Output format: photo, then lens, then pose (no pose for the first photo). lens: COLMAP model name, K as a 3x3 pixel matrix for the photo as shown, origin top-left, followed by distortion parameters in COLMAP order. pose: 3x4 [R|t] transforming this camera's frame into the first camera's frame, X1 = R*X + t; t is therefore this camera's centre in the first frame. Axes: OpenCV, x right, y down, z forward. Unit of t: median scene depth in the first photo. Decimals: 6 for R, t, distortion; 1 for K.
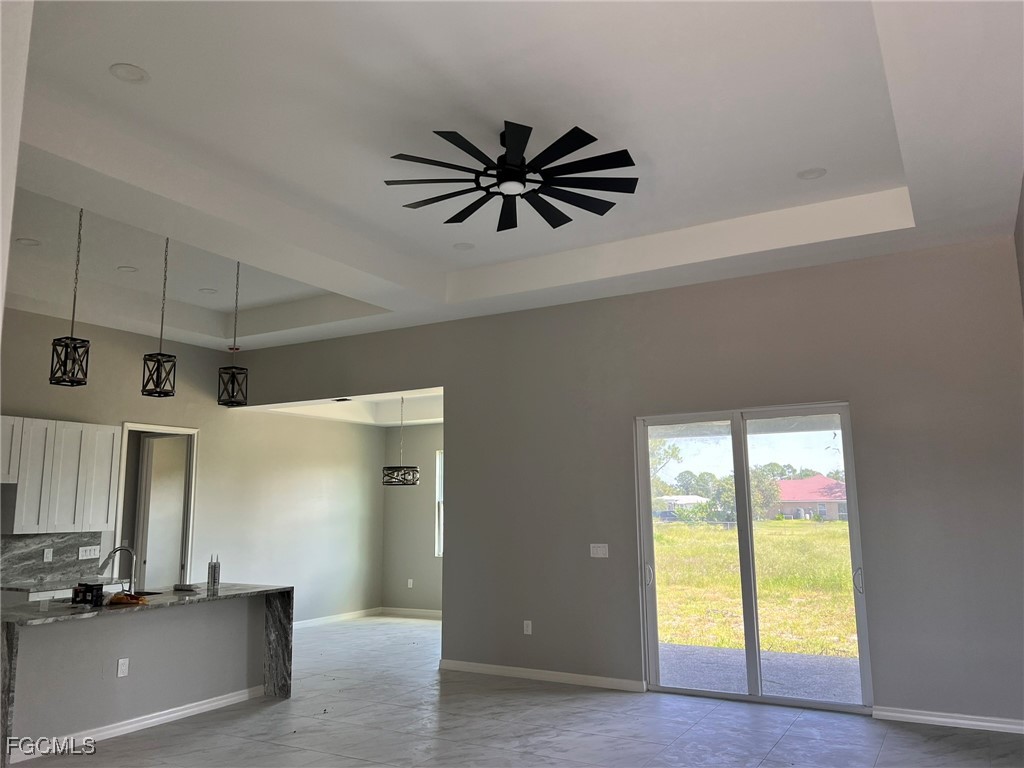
lens RADIAL K [[787.9, 0, 512.2], [0, 787.9, 381.1], [0, 0, 1]] dist [0.052394, -0.059552]
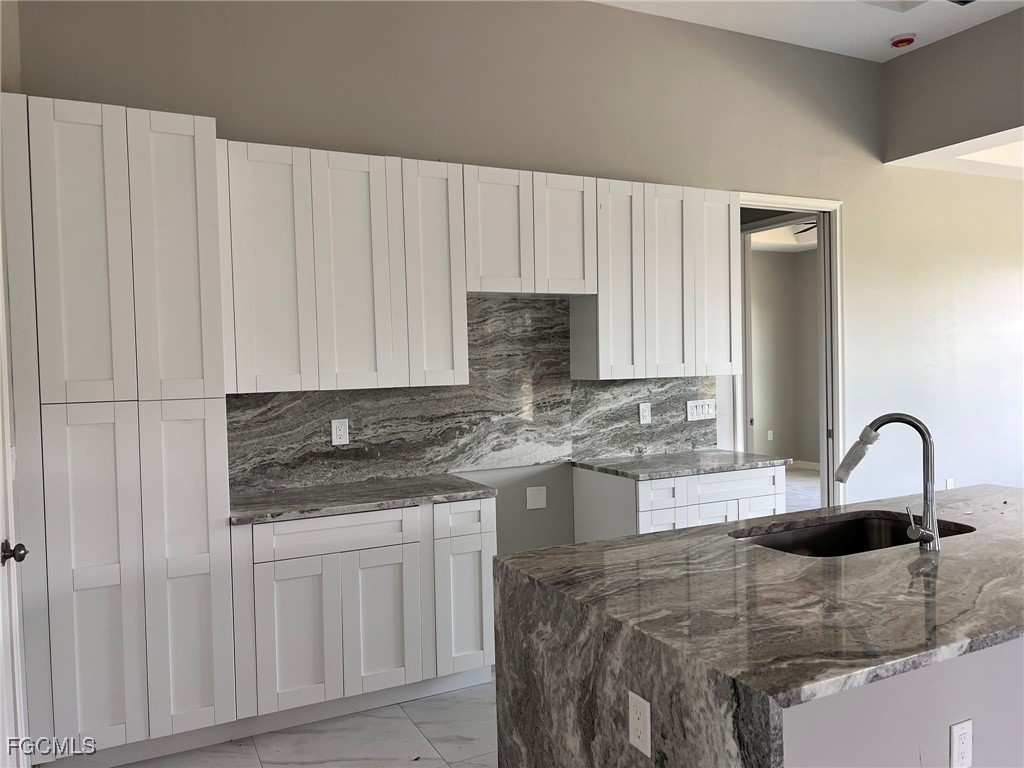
lens RADIAL K [[770.0, 0, 512.0], [0, 770.0, 384.0], [0, 0, 1]] dist [0.147061, -0.229222]
pose [[0.832911, 0.005887, -0.553375, -0.348121], [0.102851, 0.980876, 0.165241, 0.089654], [0.543765, -0.194546, 0.816377, 0.475420]]
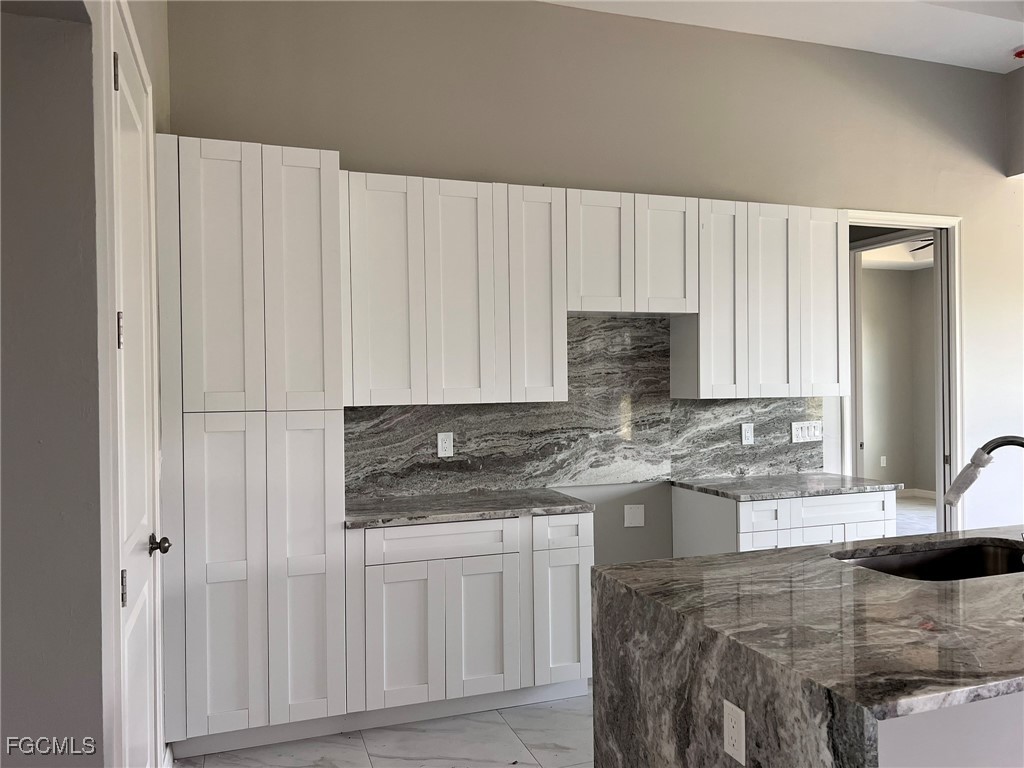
lens RADIAL K [[772.7, 0, 507.0], [0, 772.7, 382.7], [0, 0, 1]] dist [0.072684, -0.082484]
pose [[0.752059, 0.000677, -0.659095, -0.340524], [0.108654, 0.986190, 0.124992, 0.089017], [0.650078, -0.165614, 0.741600, 0.463447]]
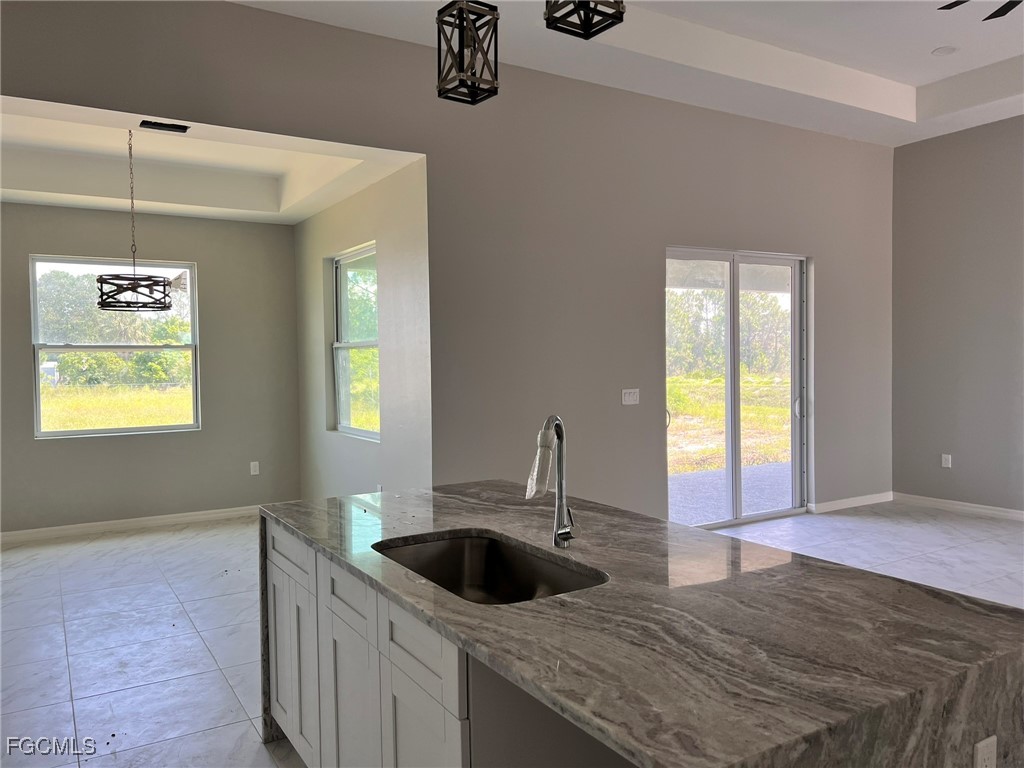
lens RADIAL K [[772.7, 0, 507.0], [0, 772.7, 382.7], [0, 0, 1]] dist [0.072684, -0.082484]
pose [[0.484183, -0.022869, 0.874668, -0.658744], [-0.128306, 0.986996, 0.096832, 0.128099], [-0.865508, -0.159110, 0.474952, 0.681895]]
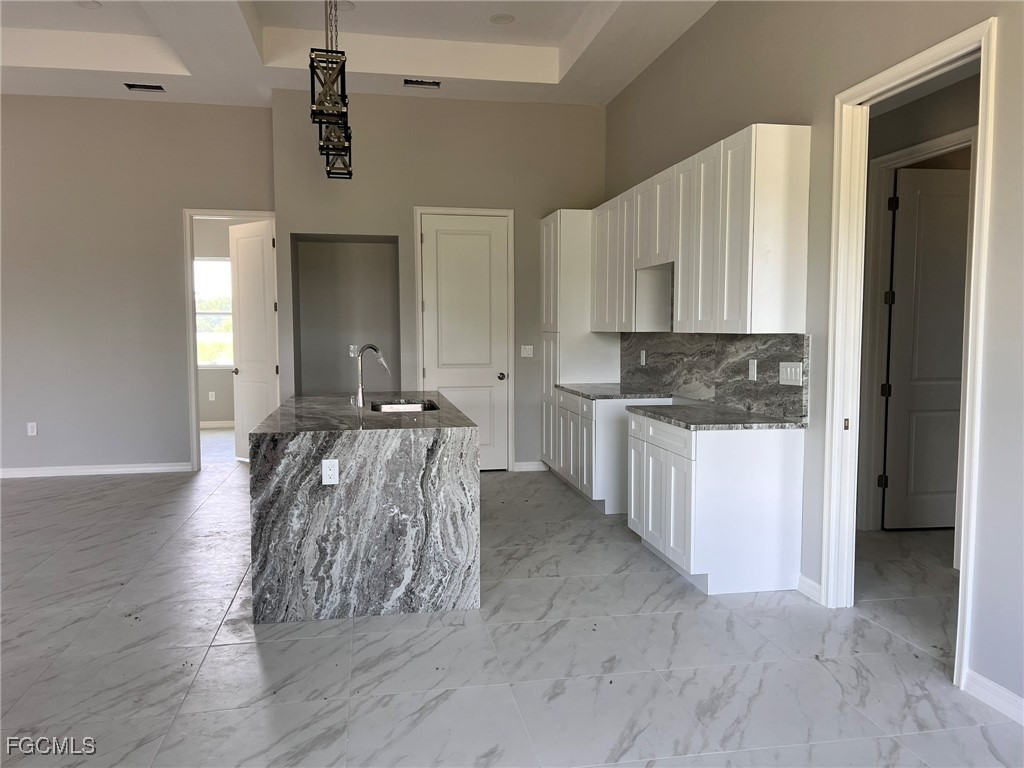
lens RADIAL K [[763.5, 0, 508.1], [0, 763.5, 387.2], [0, 0, 1]] dist [0.121884, -0.207489]
pose [[-0.759439, 0.060176, -0.647790, -0.062519], [0.110440, 0.993186, -0.037213, 0.239321], [0.641136, -0.099803, -0.760910, 1.363218]]
